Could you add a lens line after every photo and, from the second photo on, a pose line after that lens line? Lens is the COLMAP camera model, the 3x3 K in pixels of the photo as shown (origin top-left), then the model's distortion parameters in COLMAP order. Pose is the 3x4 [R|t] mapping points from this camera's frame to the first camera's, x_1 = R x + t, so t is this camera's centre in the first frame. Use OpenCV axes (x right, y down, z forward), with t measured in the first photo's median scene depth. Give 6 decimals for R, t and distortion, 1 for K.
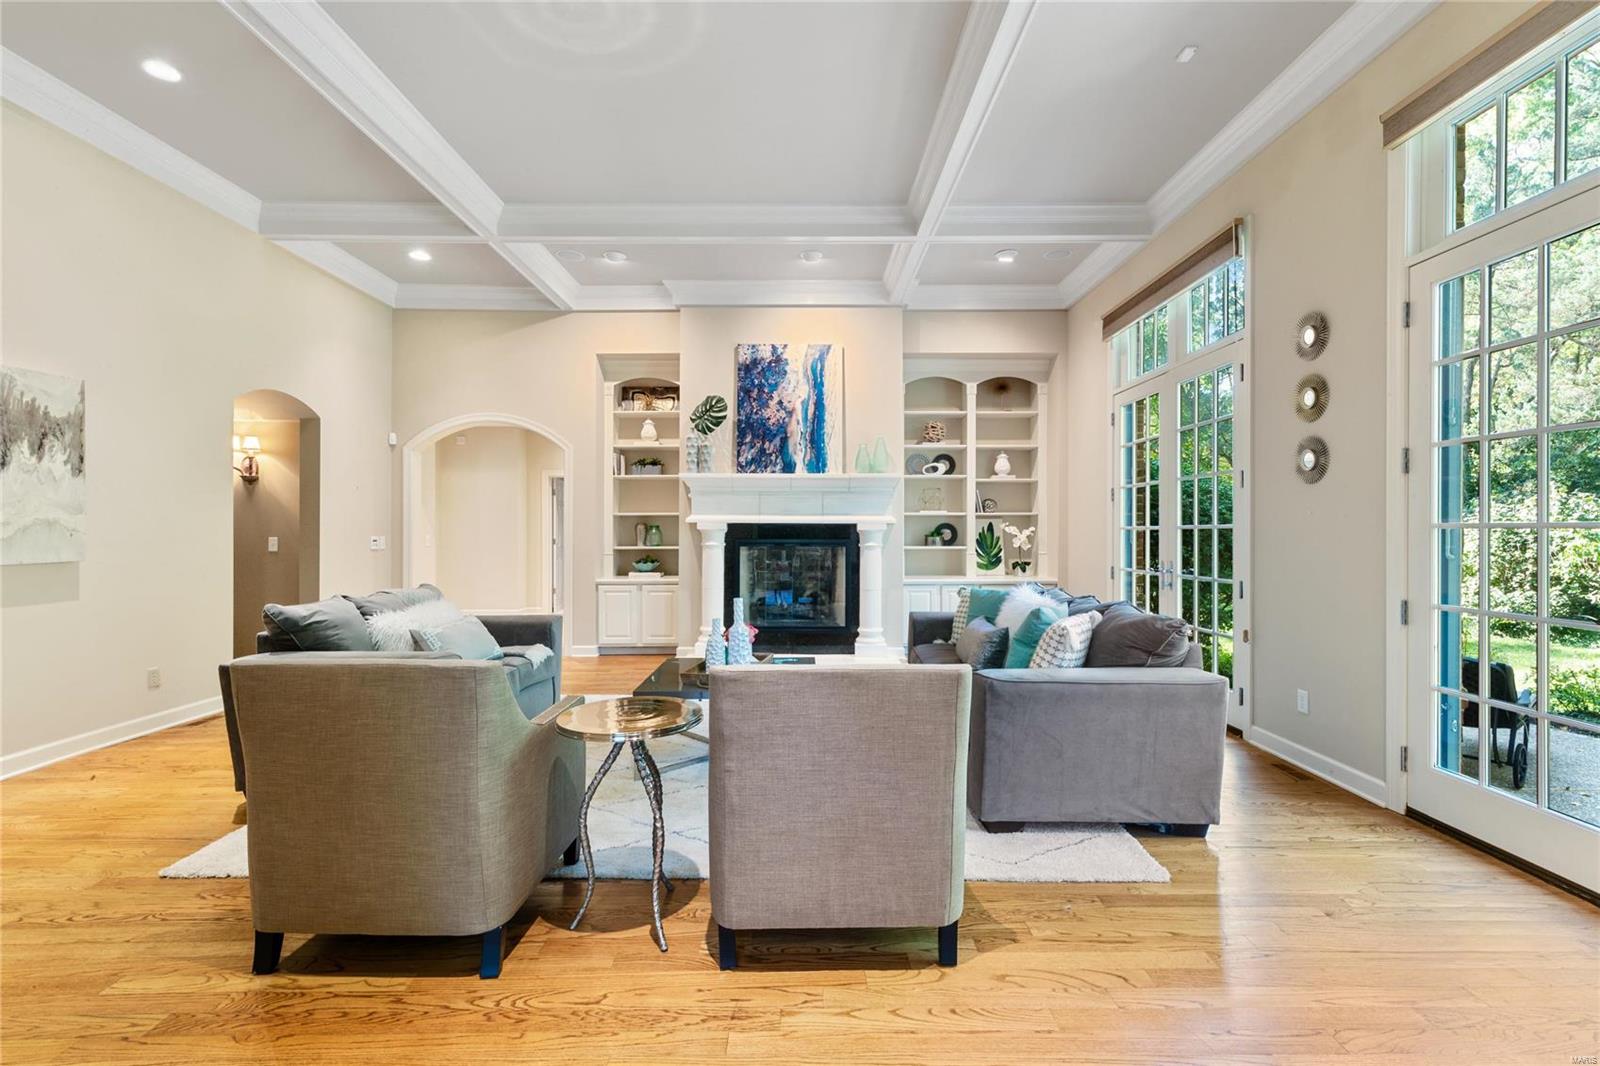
lens RADIAL K [[713.4, 0, 805.8], [0, 713.4, 527.4], [0, 0, 1]] dist [0.005375, 0.000643]
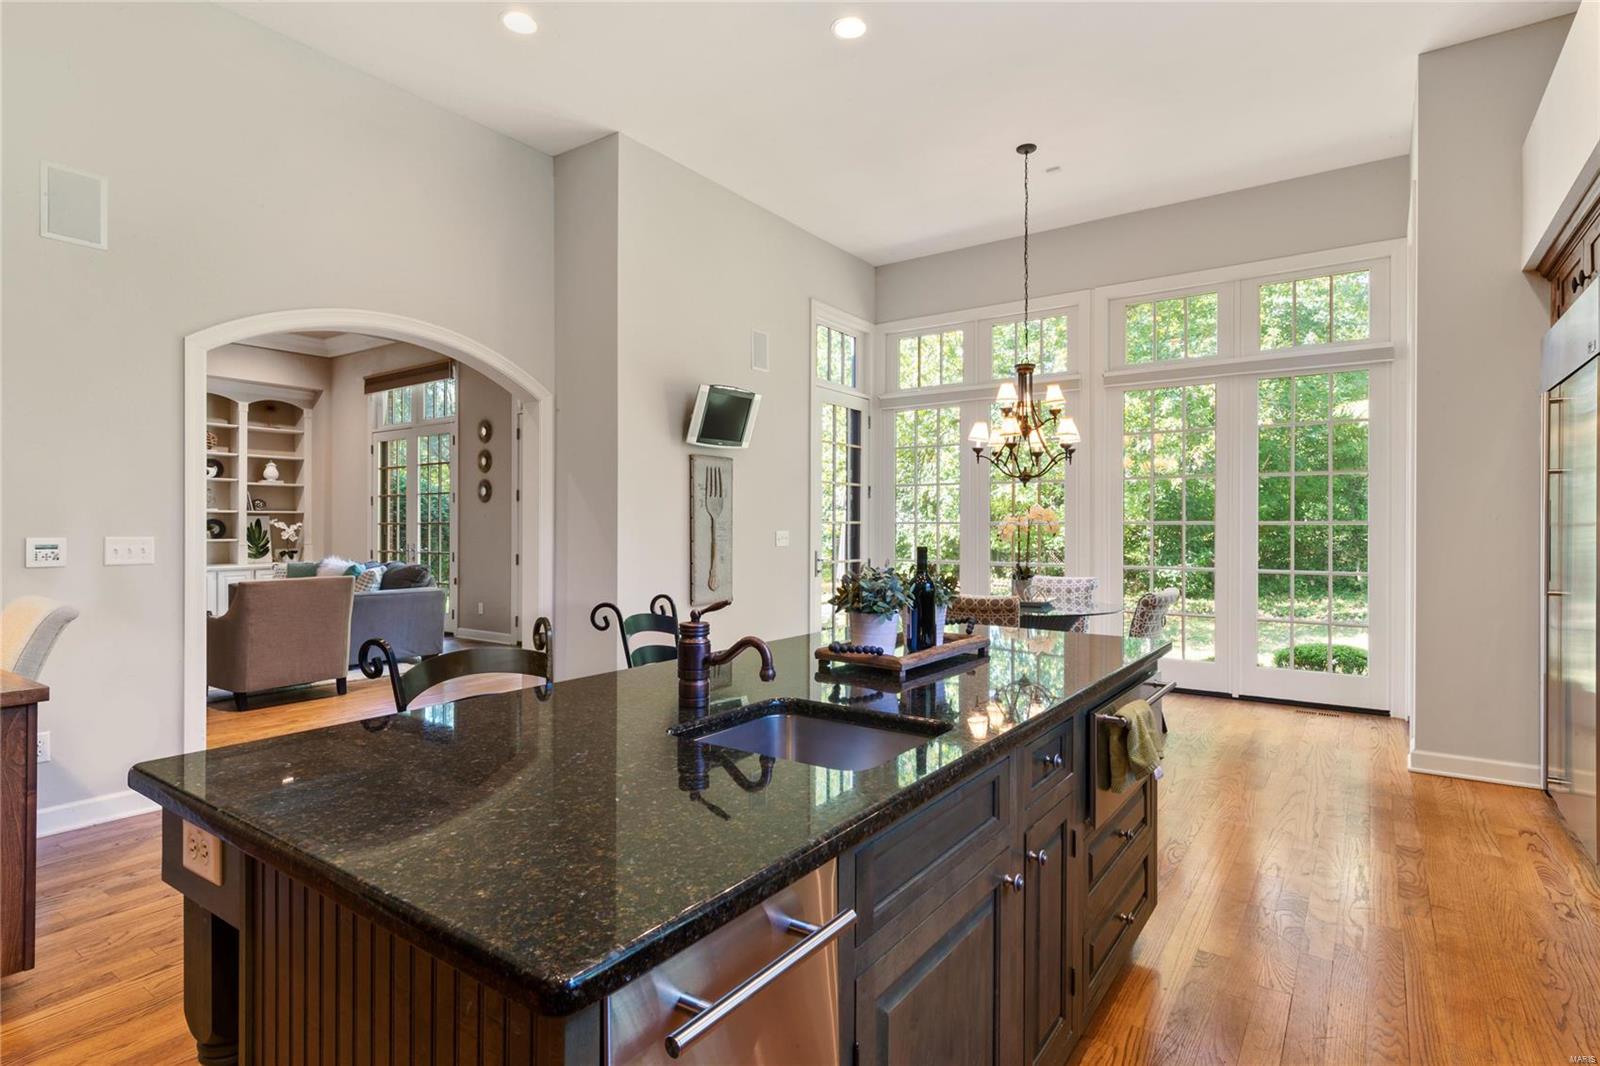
lens RADIAL K [[808.2, 0, 810.9], [0, 808.2, 526.0], [0, 0, 1]] dist [0.000152, -0.000134]
pose [[0.572306, 0.004678, 0.820027, -0.358846], [-0.005837, 0.999982, -0.001630, 0.002173], [-0.820019, -0.003854, 0.572323, -0.596118]]
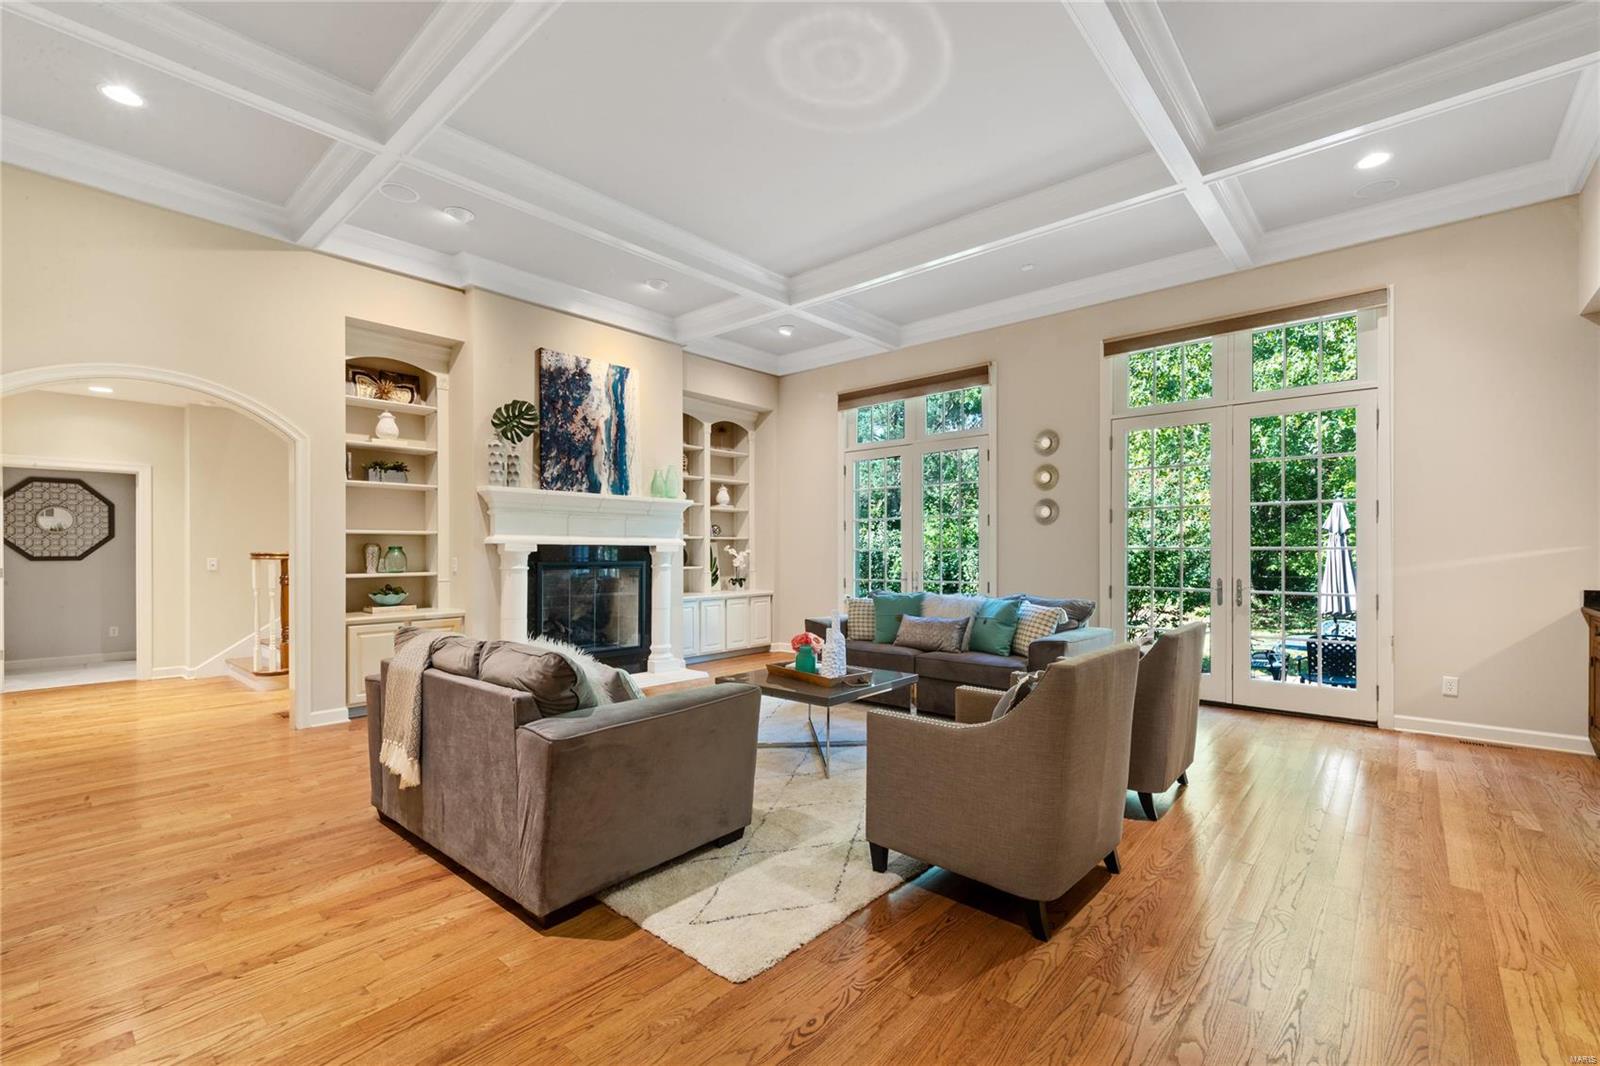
lens RADIAL K [[696.1, 0, 797.0], [0, 696.1, 551.1], [0, 0, 1]] dist [0.002494, 0.000042]
pose [[0.663760, -0.000322, 0.747945, -0.545388], [-0.000761, 0.999999, 0.001106, 0.001442], [-0.747945, -0.001303, 0.663759, 0.166158]]
